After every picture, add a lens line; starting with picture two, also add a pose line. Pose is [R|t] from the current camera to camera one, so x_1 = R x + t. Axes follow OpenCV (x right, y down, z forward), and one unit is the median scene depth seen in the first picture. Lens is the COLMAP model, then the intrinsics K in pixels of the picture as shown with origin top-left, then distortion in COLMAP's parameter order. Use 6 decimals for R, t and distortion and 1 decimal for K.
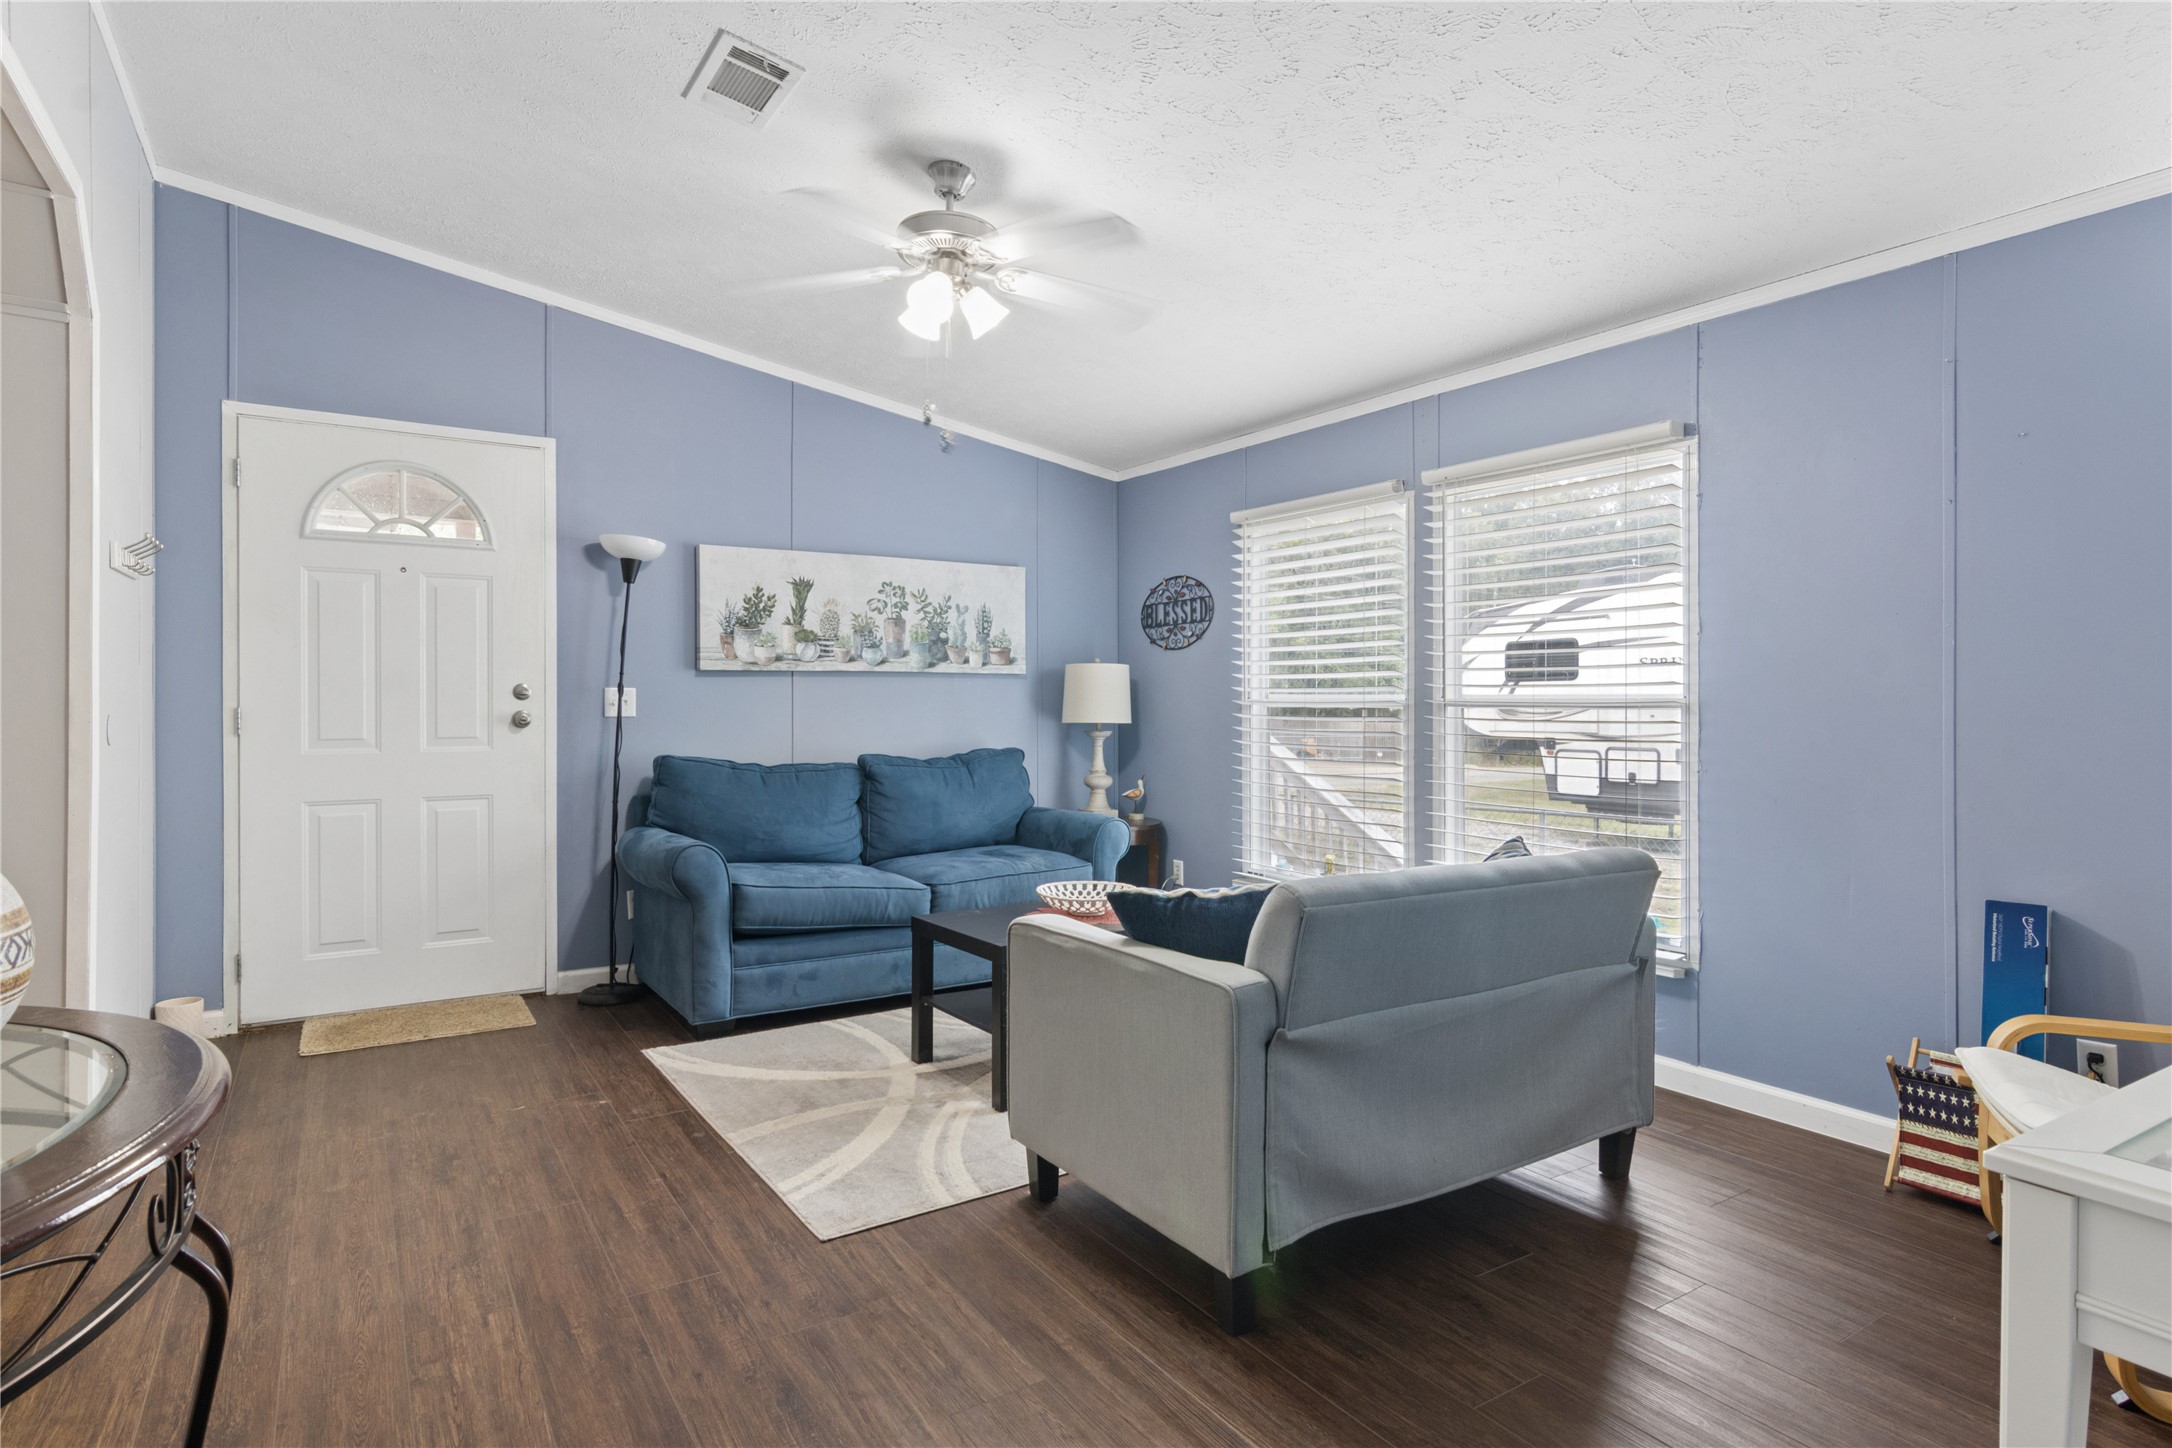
lens RADIAL K [[1135.8, 0, 1081.2], [0, 1135.8, 705.0], [0, 0, 1]] dist [-0.001744, 0.000039]
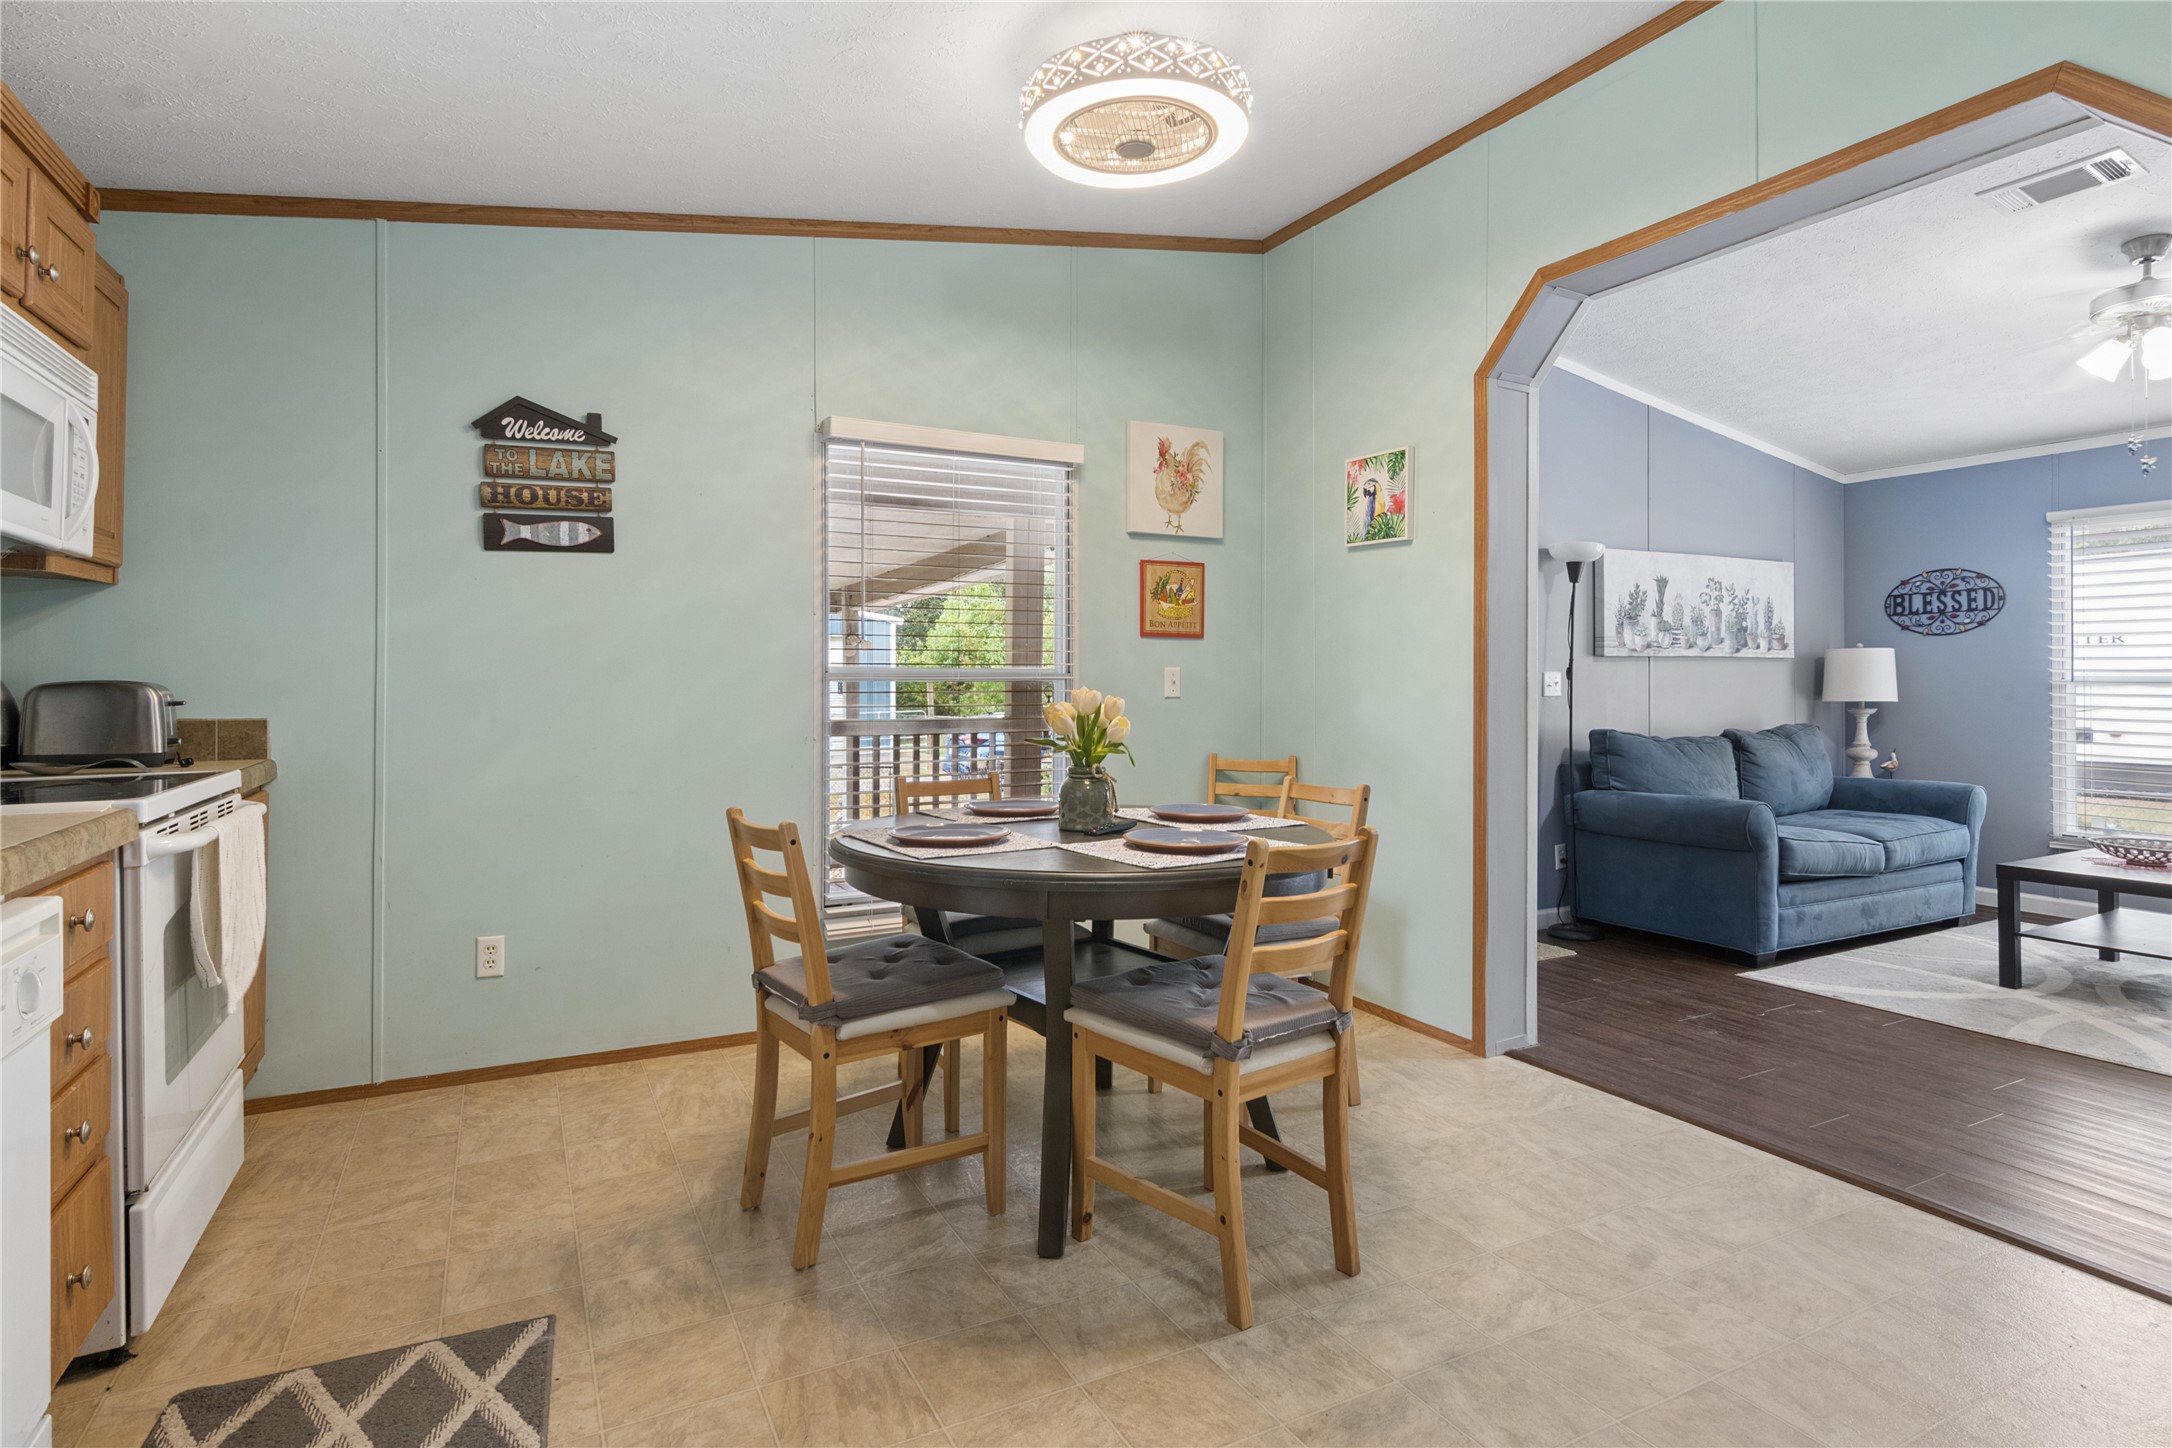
lens RADIAL K [[1108.4, 0, 1083.7], [0, 1108.4, 685.4], [0, 0, 1]] dist [-0.005558, 0.002783]
pose [[0.995477, -0.002622, -0.094968, -0.715496], [0.002645, 0.999996, 0.000112, -0.002293], [0.094968, -0.000363, 0.995480, -0.170148]]
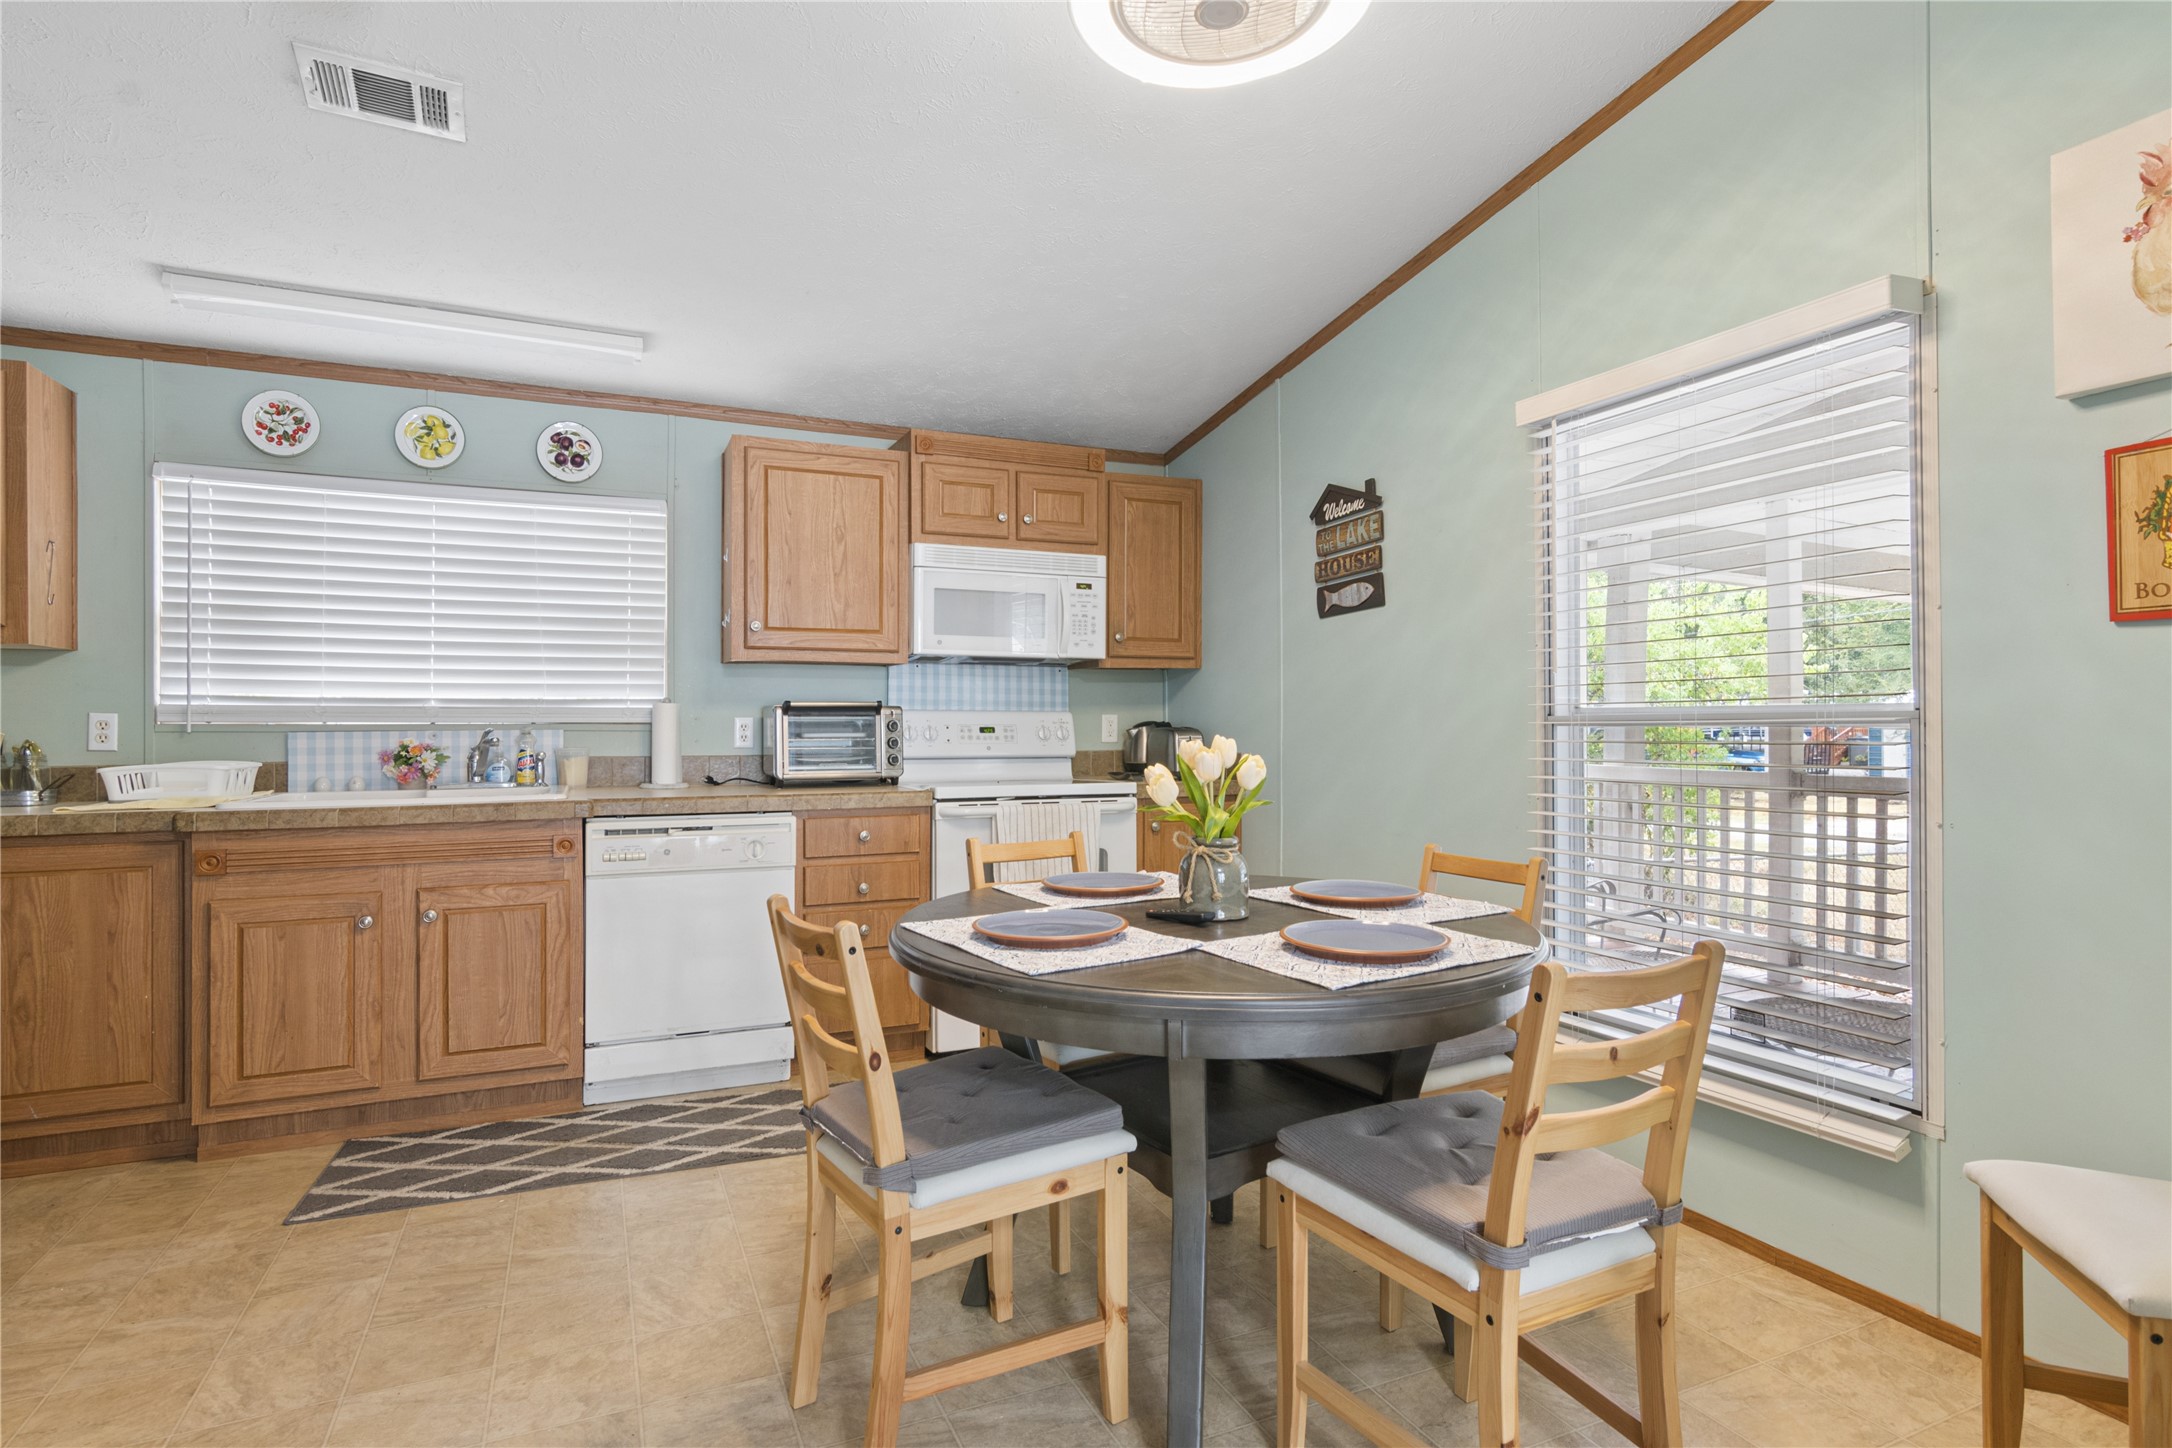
lens RADIAL K [[1105.0, 0, 1084.5], [0, 1105.0, 729.7], [0, 0, 1]] dist [-0.012210, 0.007173]
pose [[-0.148451, -0.000854, -0.988919, -0.336244], [-0.000340, 1.000000, -0.000812, -0.003165], [0.988920, 0.000216, -0.148452, 0.385164]]
